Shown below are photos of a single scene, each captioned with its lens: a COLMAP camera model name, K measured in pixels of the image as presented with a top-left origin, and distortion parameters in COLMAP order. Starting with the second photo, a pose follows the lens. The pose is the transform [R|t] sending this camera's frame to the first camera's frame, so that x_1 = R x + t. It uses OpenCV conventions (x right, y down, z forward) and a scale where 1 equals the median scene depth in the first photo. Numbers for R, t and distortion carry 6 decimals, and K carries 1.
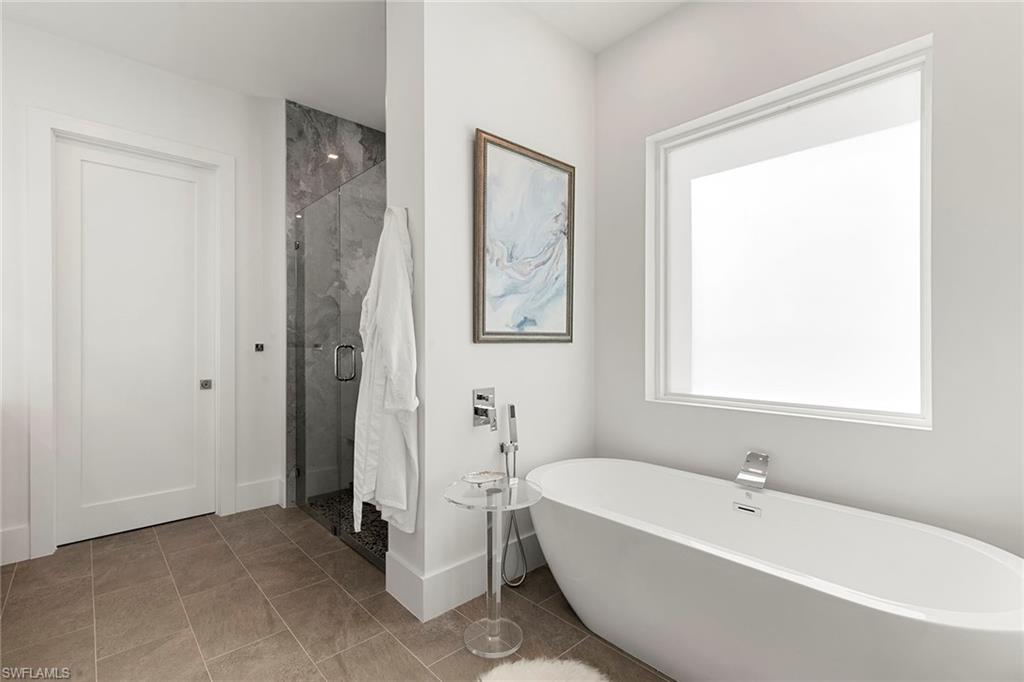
lens RADIAL K [[458.6, 0, 511.3], [0, 458.6, 338.3], [0, 0, 1]] dist [0.005108, 0.000917]
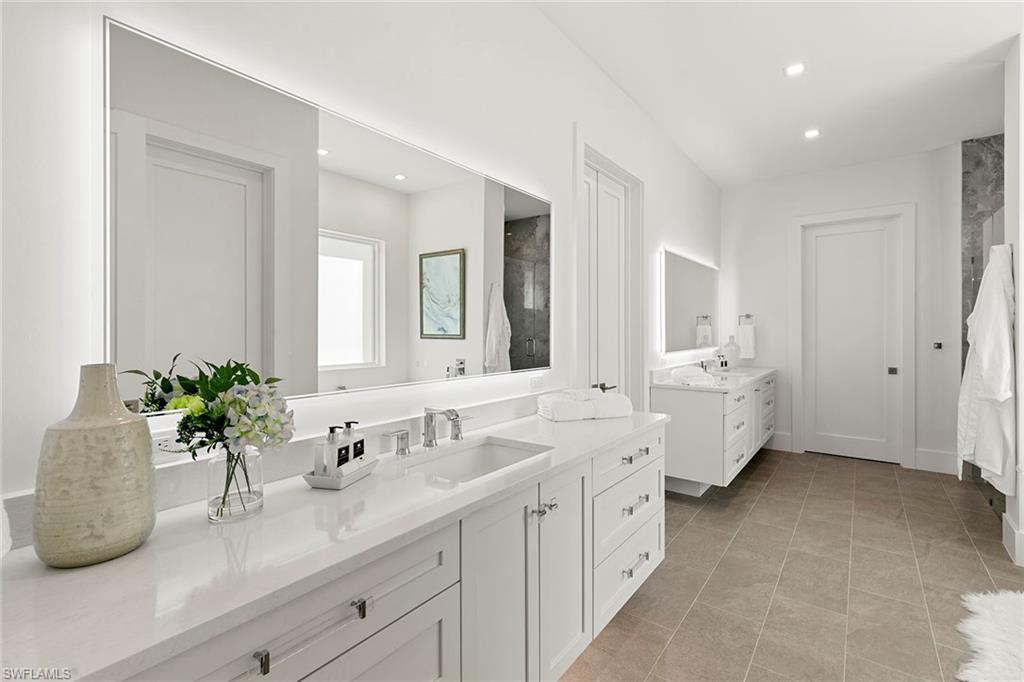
lens RADIAL K [[458.6, 0, 511.3], [0, 458.6, 338.3], [0, 0, 1]] dist [0.005108, 0.000917]
pose [[0.169295, 0.019093, -0.985380, 0.633842], [0.009745, 0.999731, 0.021045, -0.048434], [0.985517, -0.013165, 0.169064, -0.465738]]
